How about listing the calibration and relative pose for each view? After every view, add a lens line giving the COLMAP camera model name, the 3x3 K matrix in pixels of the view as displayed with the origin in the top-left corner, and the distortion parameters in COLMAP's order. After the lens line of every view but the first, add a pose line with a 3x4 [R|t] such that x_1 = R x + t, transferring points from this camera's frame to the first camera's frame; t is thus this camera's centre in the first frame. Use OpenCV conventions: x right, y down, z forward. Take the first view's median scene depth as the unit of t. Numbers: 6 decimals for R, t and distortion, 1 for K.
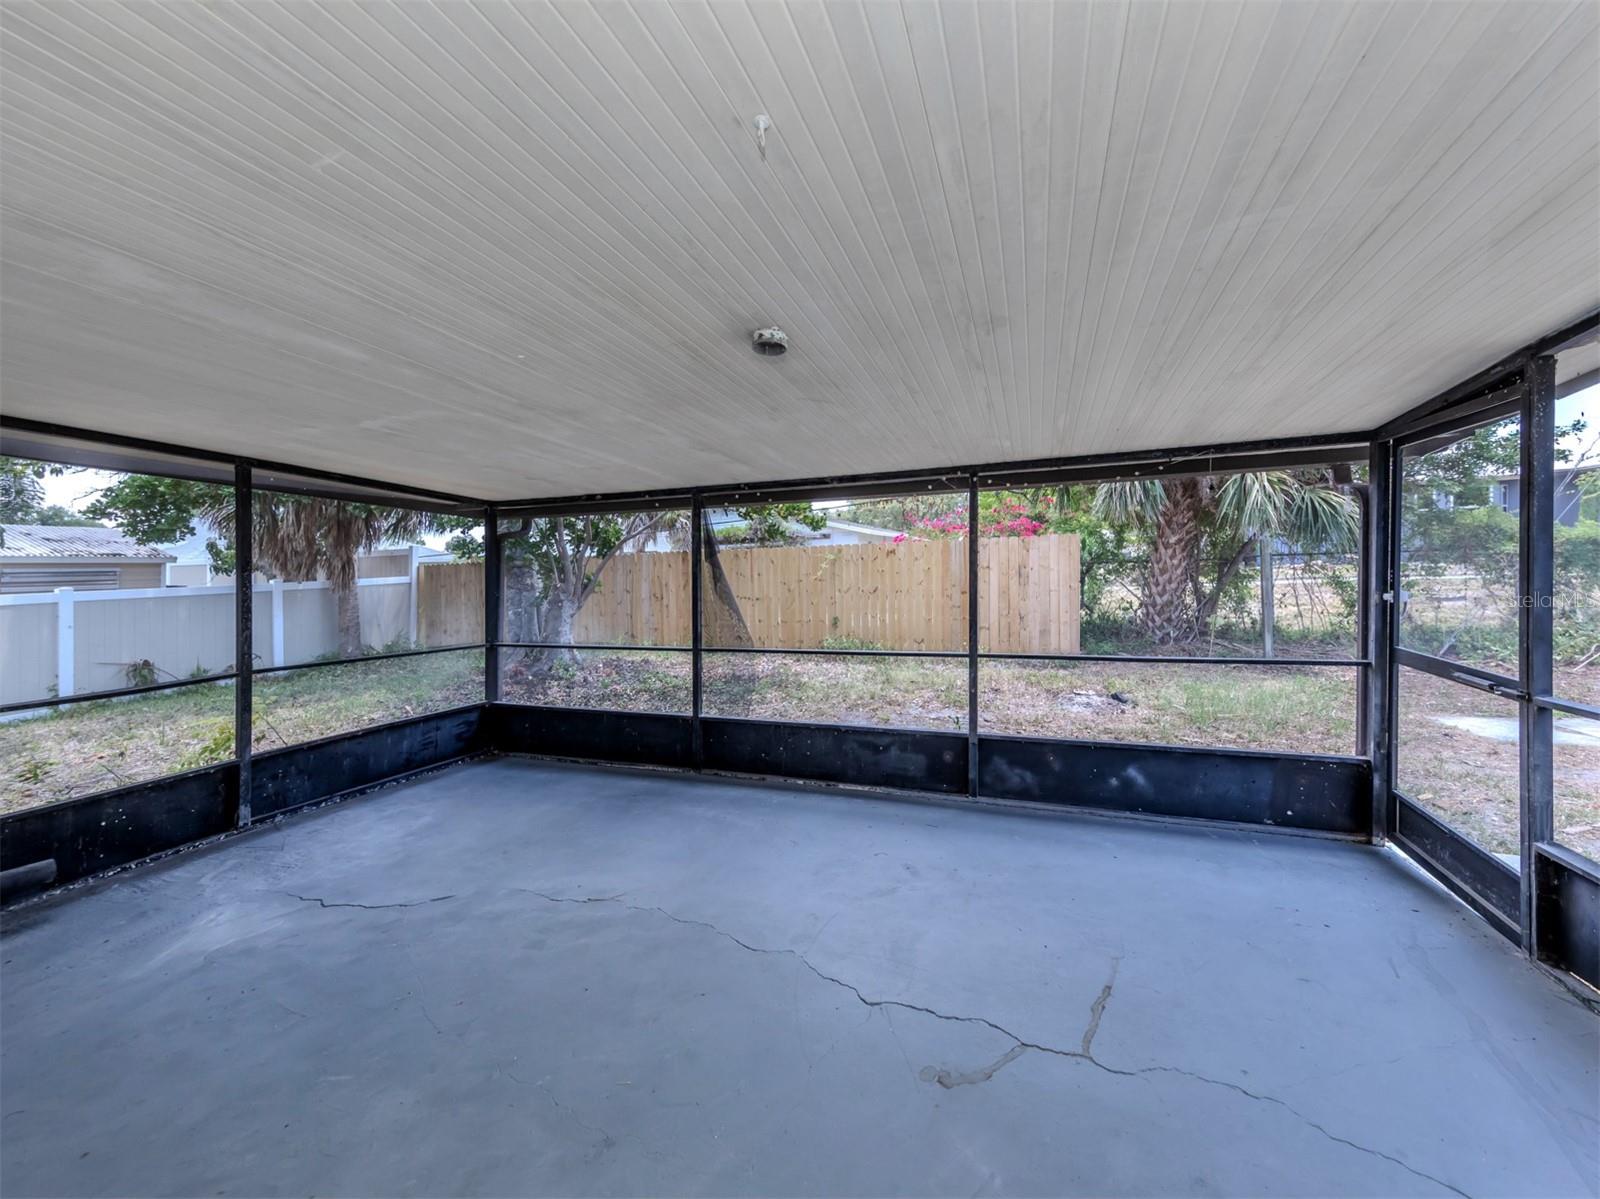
lens RADIAL K [[592.2, 0, 800.5], [0, 592.2, 585.9], [0, 0, 1]] dist [0.009256, -0.001342]
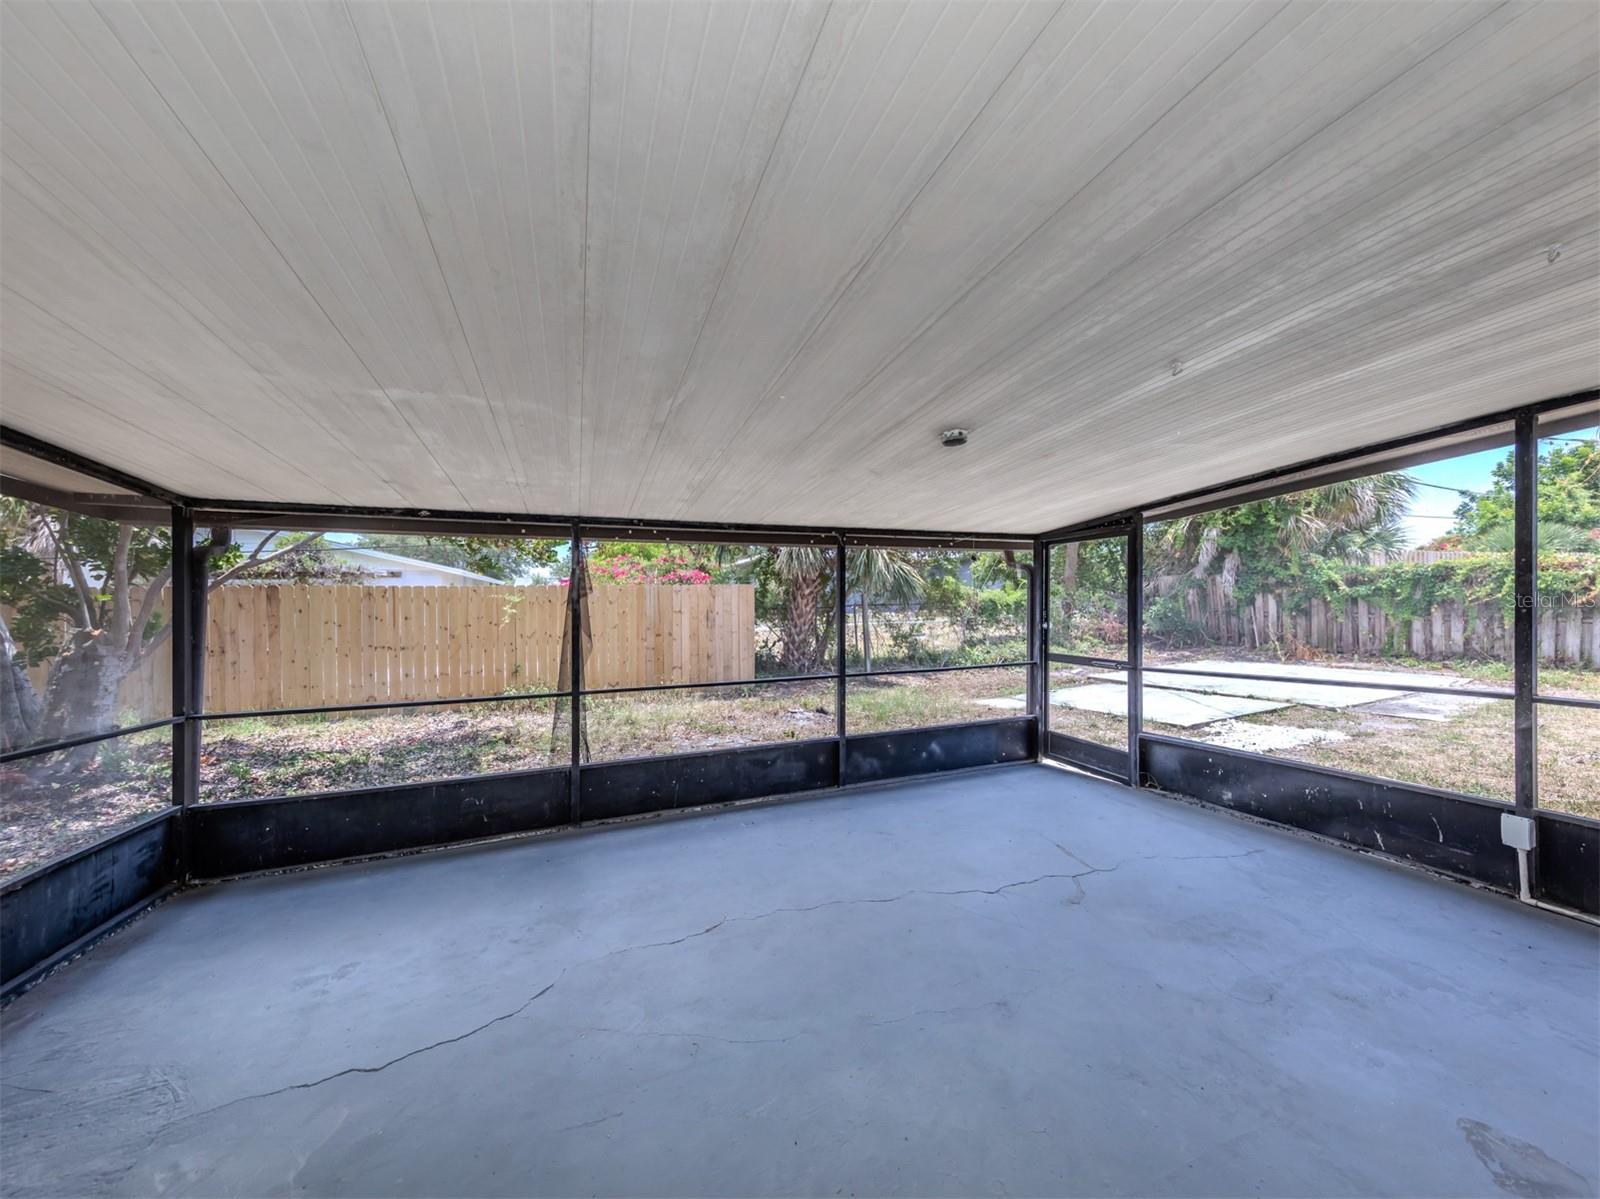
lens RADIAL K [[592.2, 0, 795.2], [0, 592.2, 631.1], [0, 0, 1]] dist [0.009256, -0.001342]
pose [[0.753327, -0.010993, 0.657555, -0.558561], [0.014557, 0.999894, 0.000039, 0.017036], [-0.657485, 0.009542, 0.753407, 0.088327]]
